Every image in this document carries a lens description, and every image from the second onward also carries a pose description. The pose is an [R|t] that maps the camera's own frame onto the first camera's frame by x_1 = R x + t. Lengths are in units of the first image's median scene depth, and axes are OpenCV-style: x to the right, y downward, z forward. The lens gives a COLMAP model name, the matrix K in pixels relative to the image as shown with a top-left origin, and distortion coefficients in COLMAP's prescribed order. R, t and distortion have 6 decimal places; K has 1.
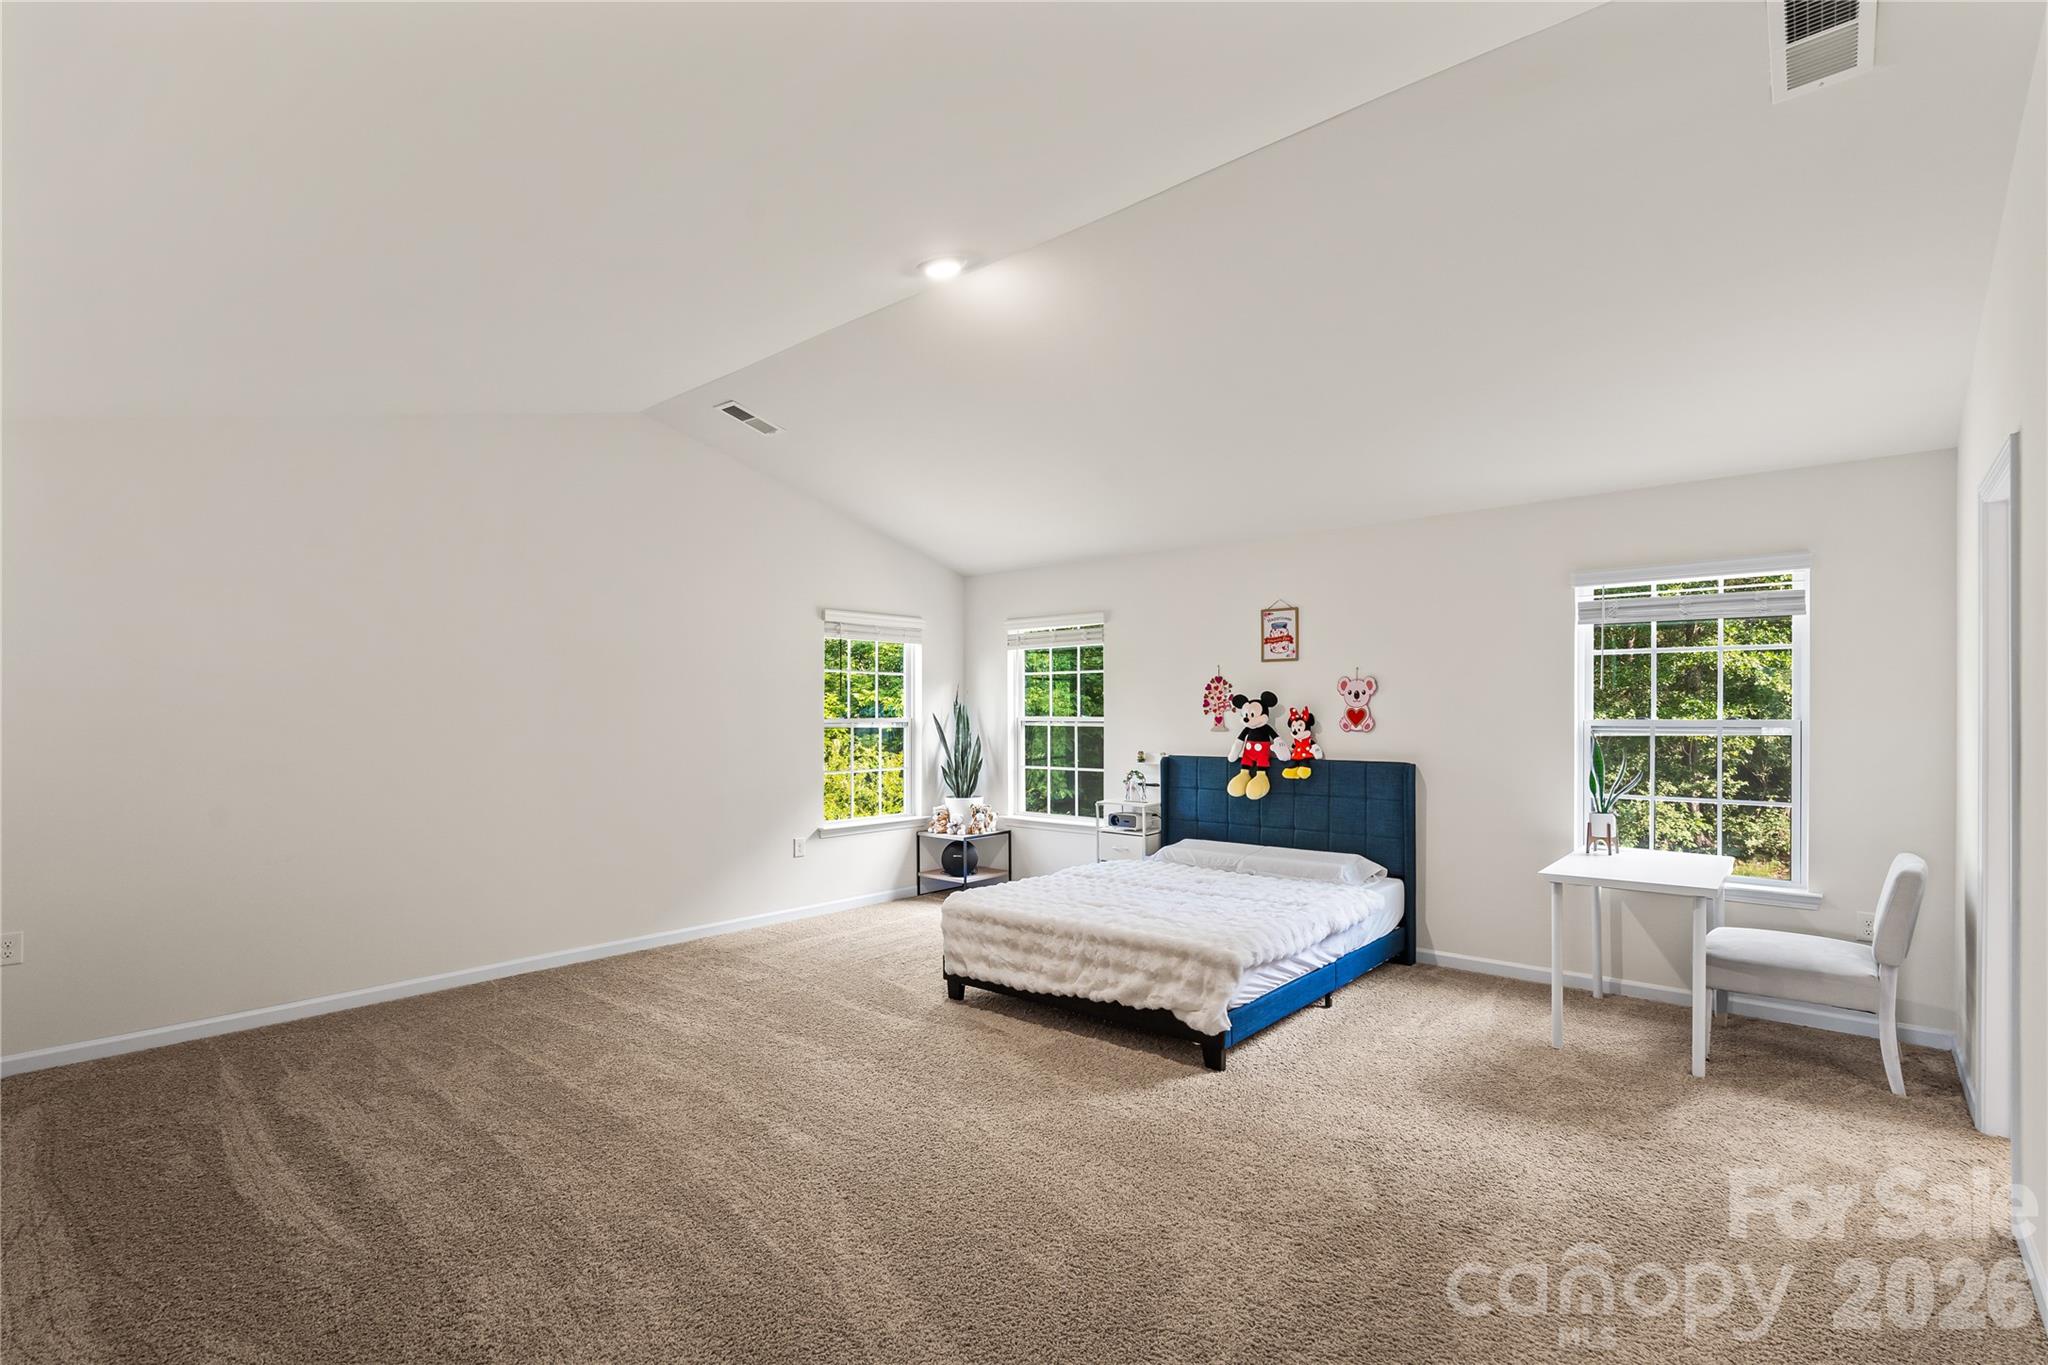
lens RADIAL K [[931.0, 0, 1037.6], [0, 931.0, 723.0], [0, 0, 1]] dist [-0.003147, 0.001232]
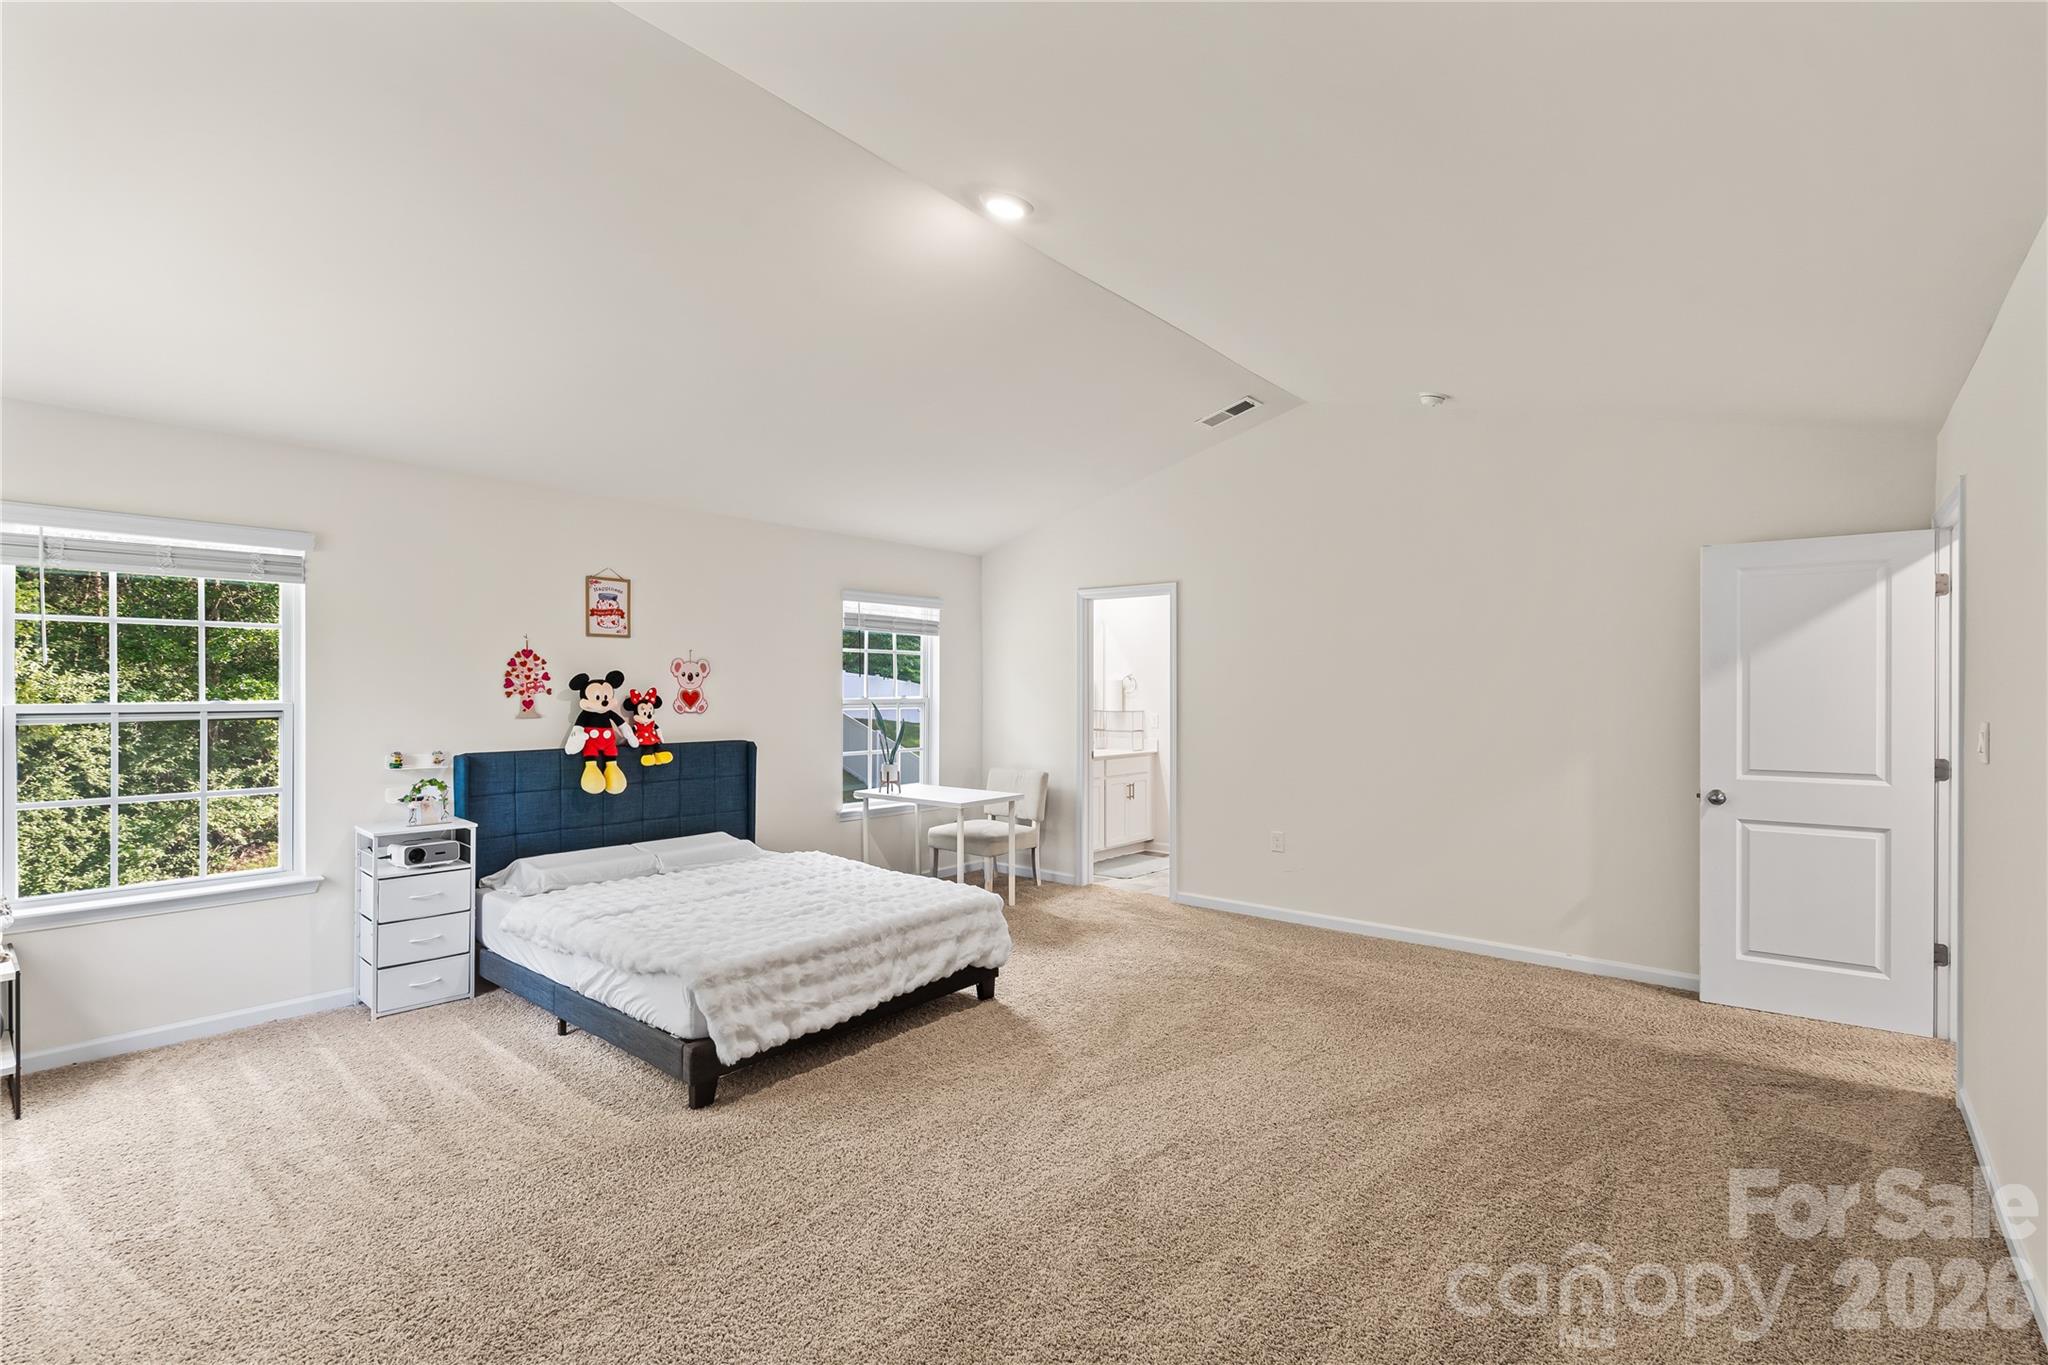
lens RADIAL K [[931.0, 0, 1020.0], [0, 931.0, 686.1], [0, 0, 1]] dist [-0.003147, 0.001232]
pose [[0.018190, 0.006420, 0.999814, -0.630568], [0.011795, 0.999908, -0.006636, -0.008942], [-0.999765, 0.011914, 0.018113, 0.598172]]
